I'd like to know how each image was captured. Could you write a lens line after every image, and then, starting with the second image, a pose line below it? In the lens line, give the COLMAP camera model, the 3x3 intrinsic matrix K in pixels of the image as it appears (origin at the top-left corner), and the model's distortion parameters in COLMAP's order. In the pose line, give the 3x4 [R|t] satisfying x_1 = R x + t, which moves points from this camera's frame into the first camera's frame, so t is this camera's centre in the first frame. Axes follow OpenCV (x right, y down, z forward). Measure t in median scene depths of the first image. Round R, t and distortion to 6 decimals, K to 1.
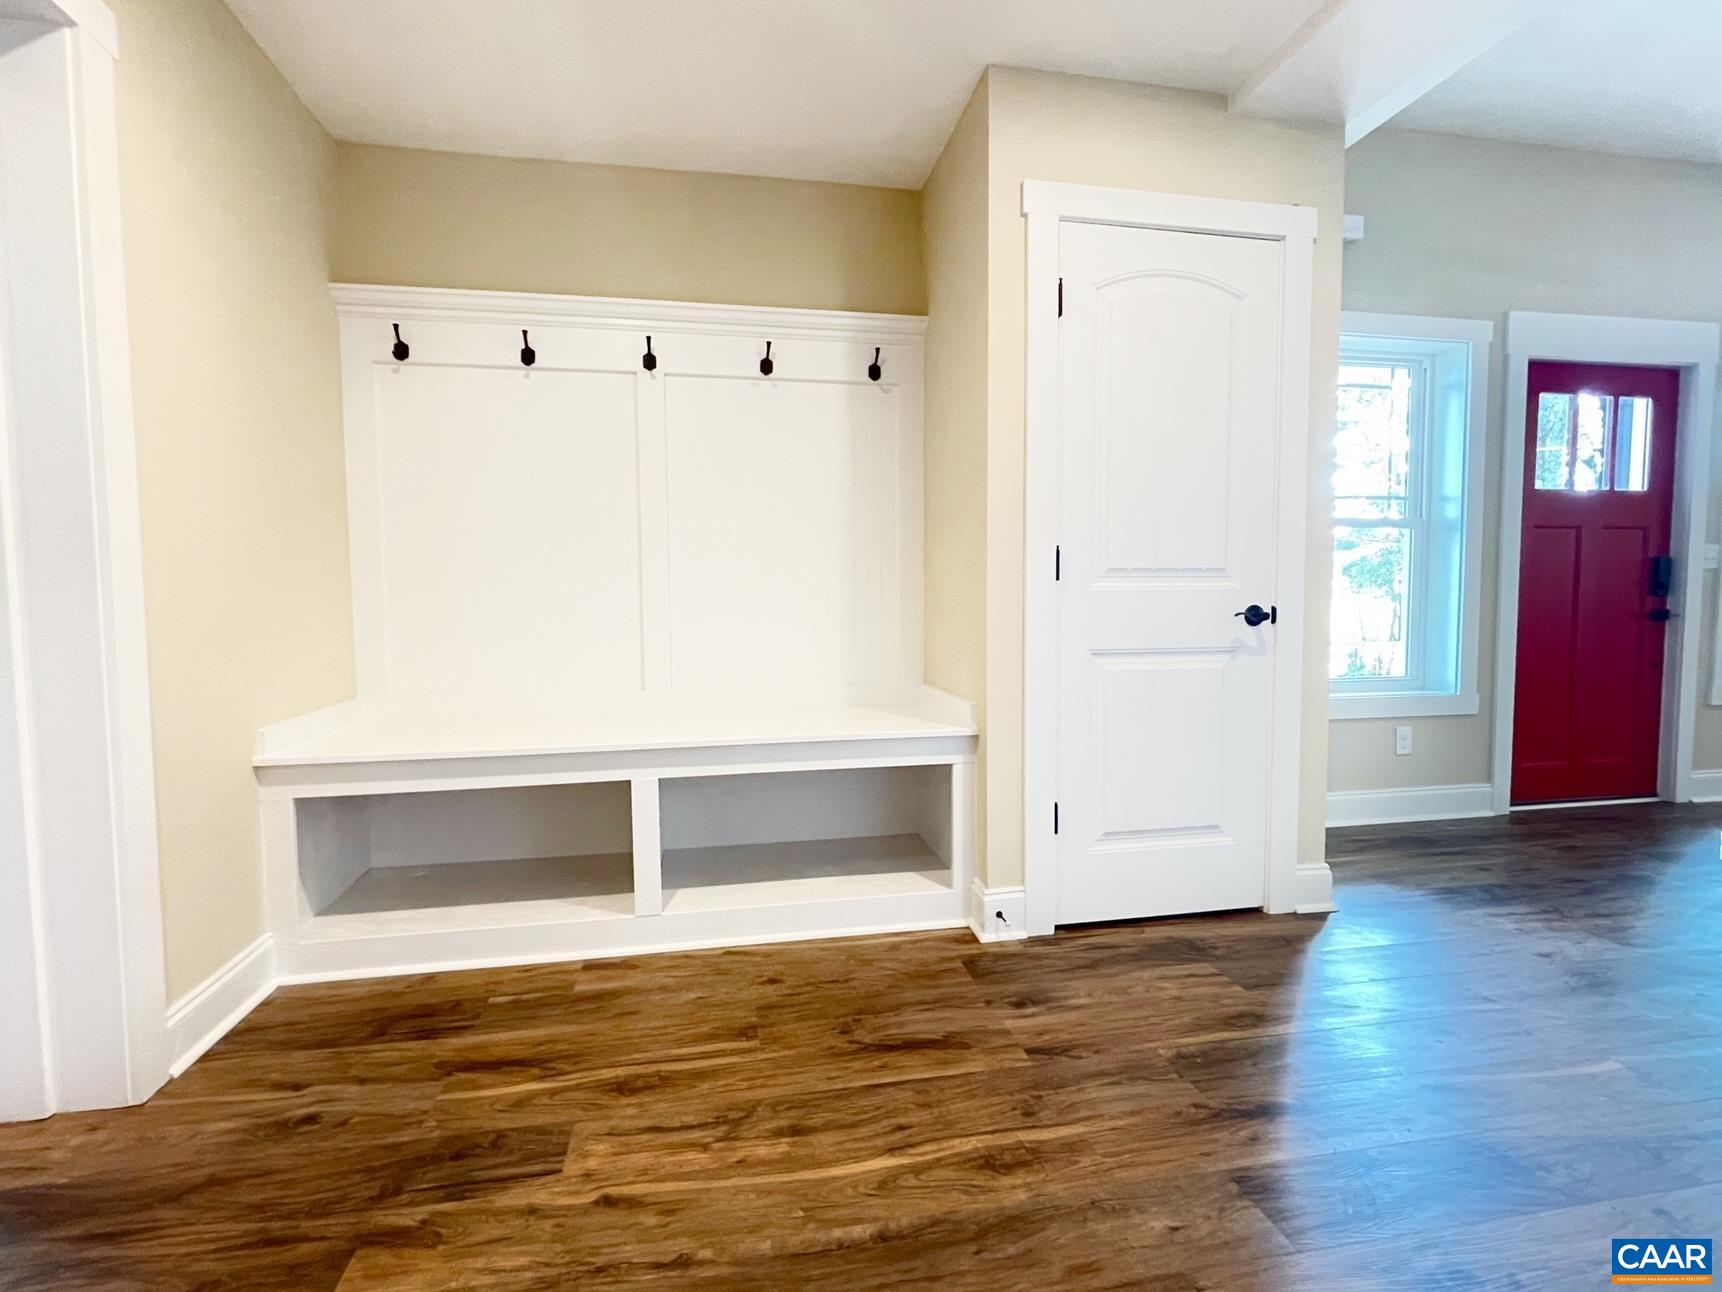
lens RADIAL K [[818.4, 0, 861.0], [0, 818.4, 646.0], [0, 0, 1]] dist [-0.003700, 0.000041]
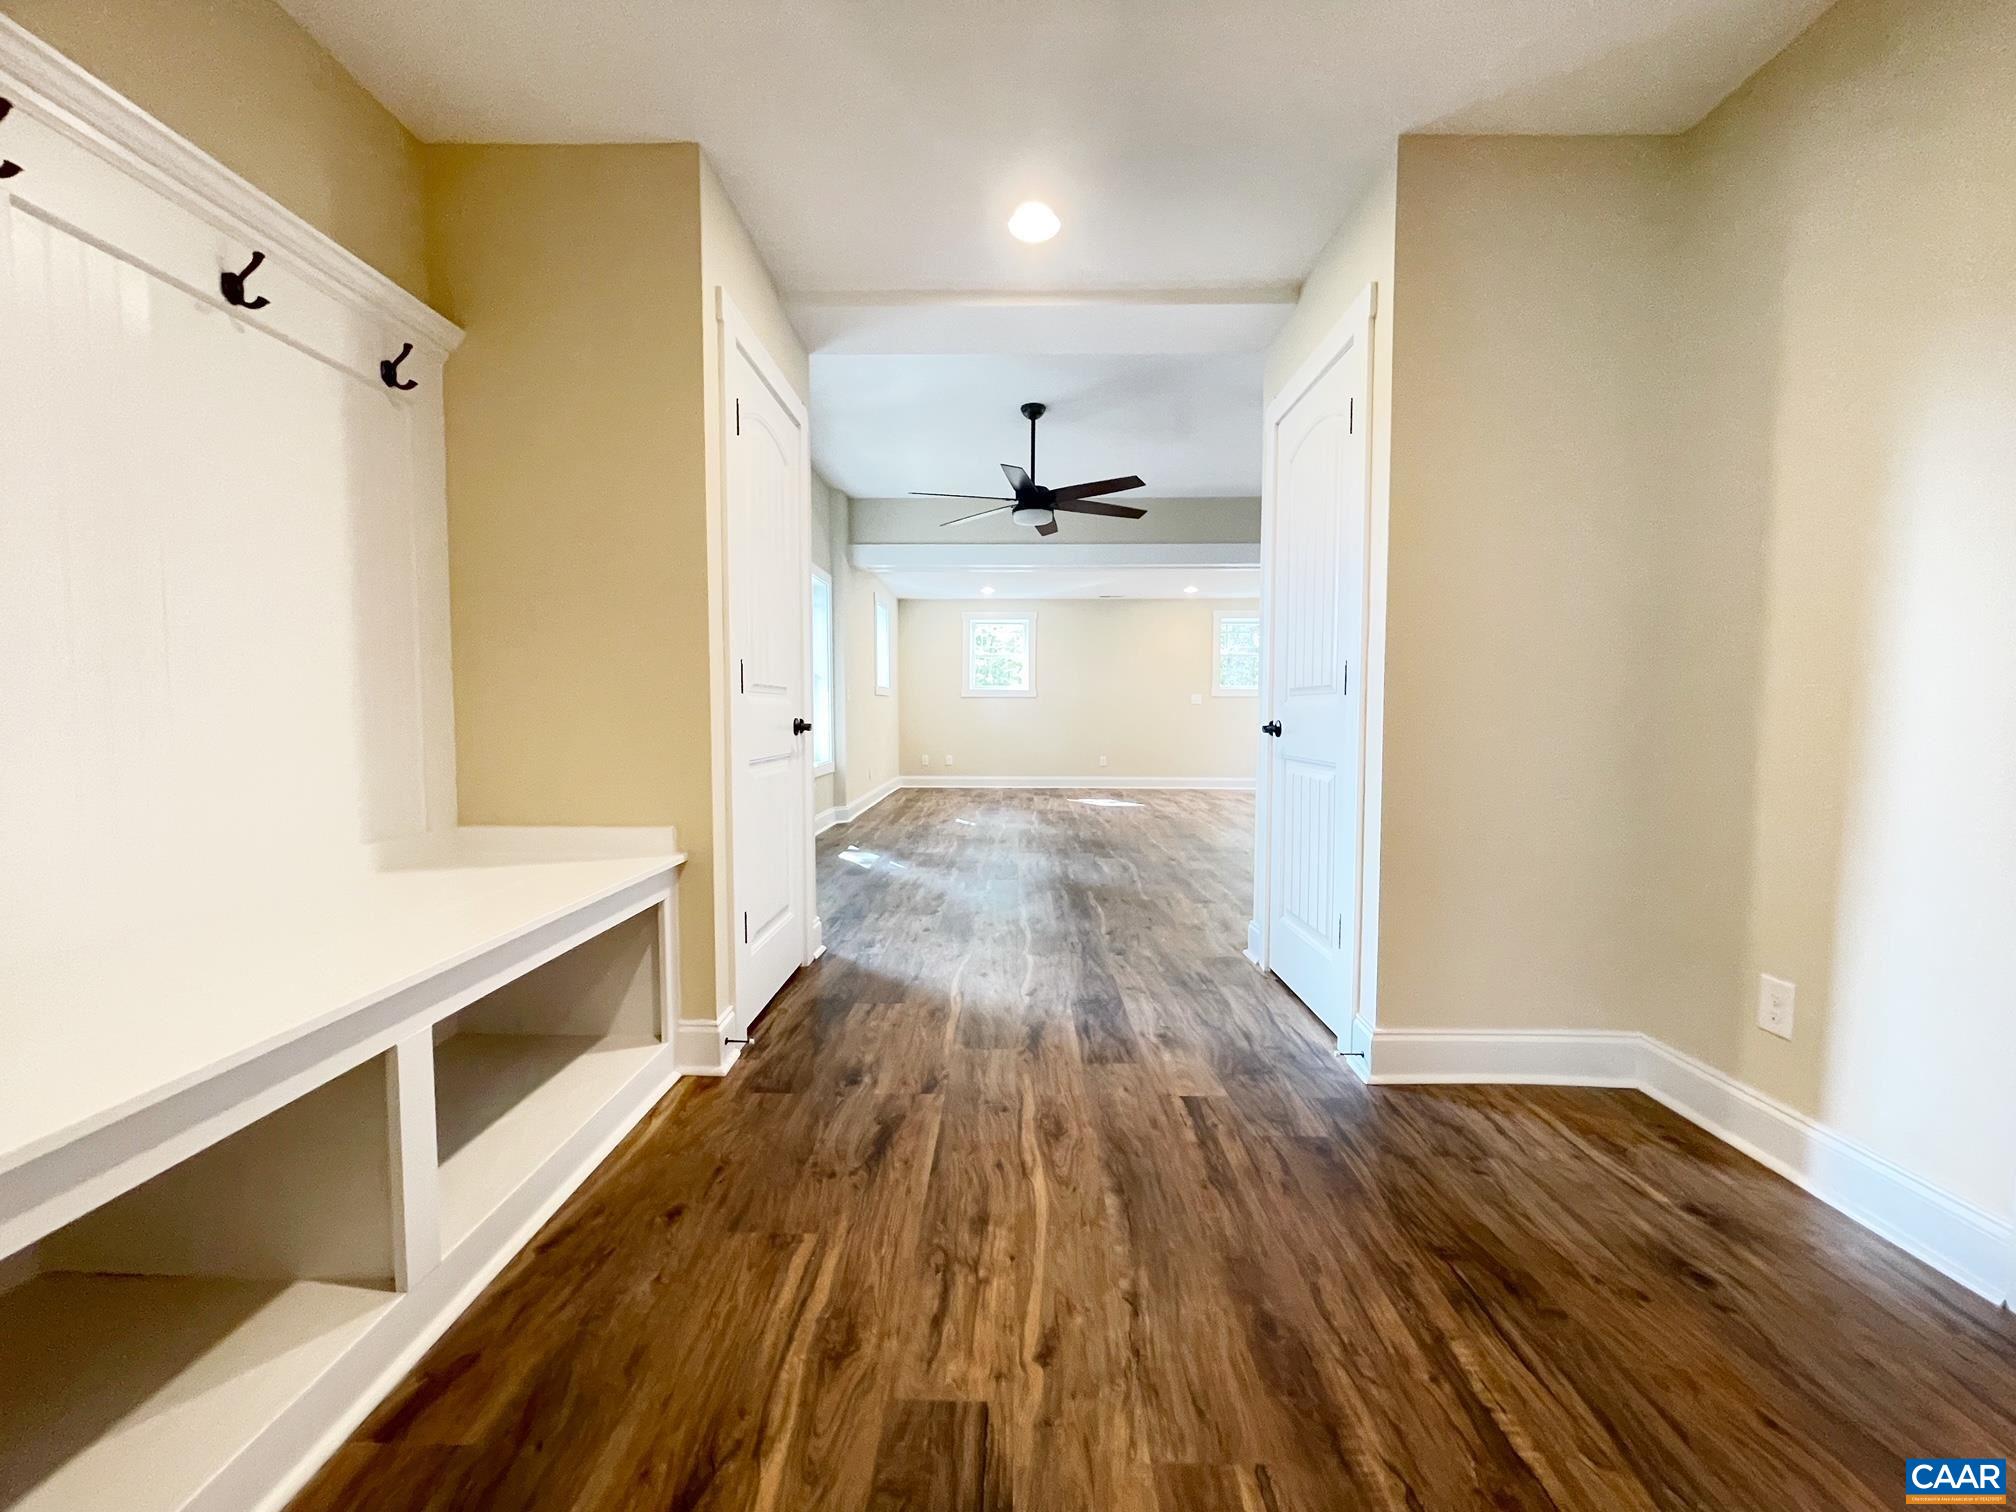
lens RADIAL K [[810.3, 0, 1008.8], [0, 810.3, 758.4], [0, 0, 1]] dist [-0.001773, 0.000317]
pose [[0.201421, -0.049347, 0.978261, -0.984064], [0.054065, 0.997768, 0.039199, -0.031300], [-0.978011, 0.044994, 0.203640, 0.680286]]
